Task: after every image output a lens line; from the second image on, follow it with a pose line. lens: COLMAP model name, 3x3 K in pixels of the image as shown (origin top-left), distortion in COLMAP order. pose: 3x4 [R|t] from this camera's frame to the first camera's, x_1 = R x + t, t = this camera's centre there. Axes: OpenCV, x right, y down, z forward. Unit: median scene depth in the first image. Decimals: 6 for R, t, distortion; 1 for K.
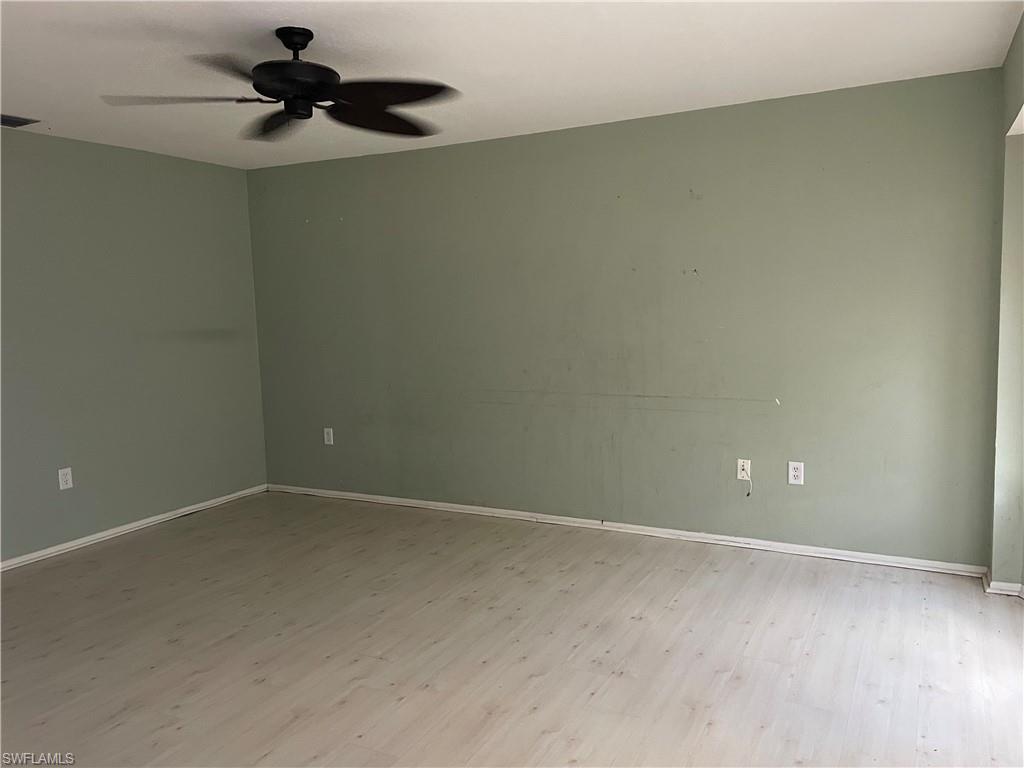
lens RADIAL K [[801.4, 0, 512.0], [0, 801.4, 384.0], [0, 0, 1]] dist [0.013015, 0.002198]
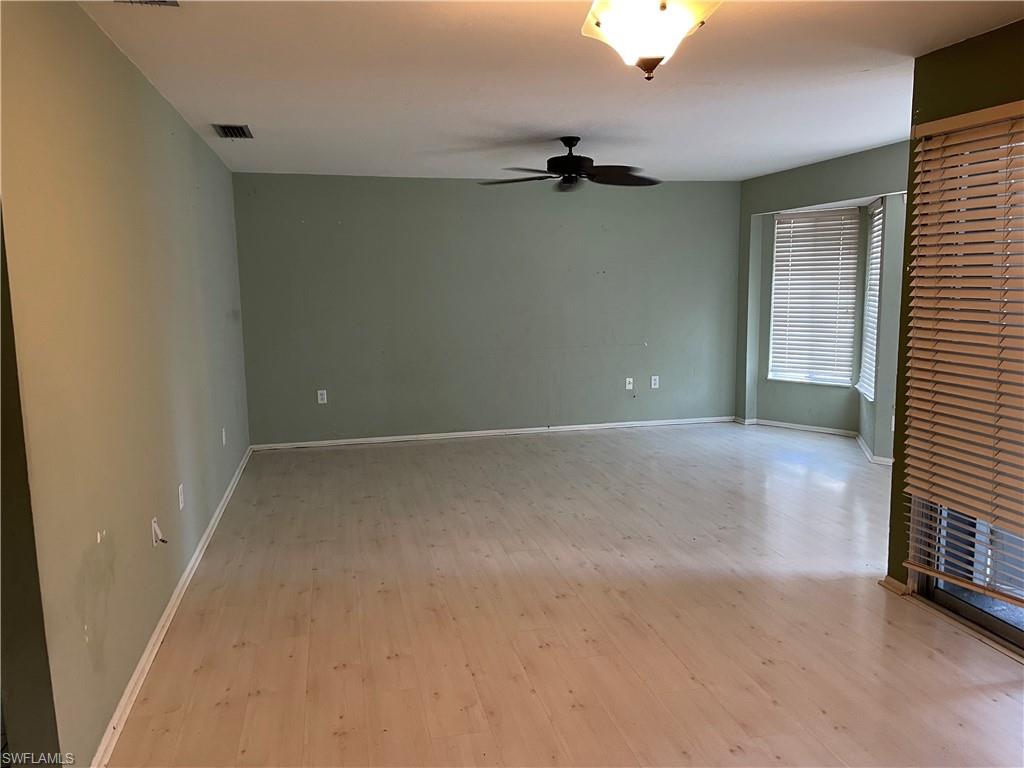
lens RADIAL K [[801.4, 0, 512.0], [0, 801.4, 384.0], [0, 0, 1]] dist [0.013015, 0.002198]
pose [[0.756876, -0.070344, 0.649762, -1.108041], [0.068560, 0.997251, 0.028102, 0.040378], [-0.649953, 0.023278, 0.759618, -0.197445]]
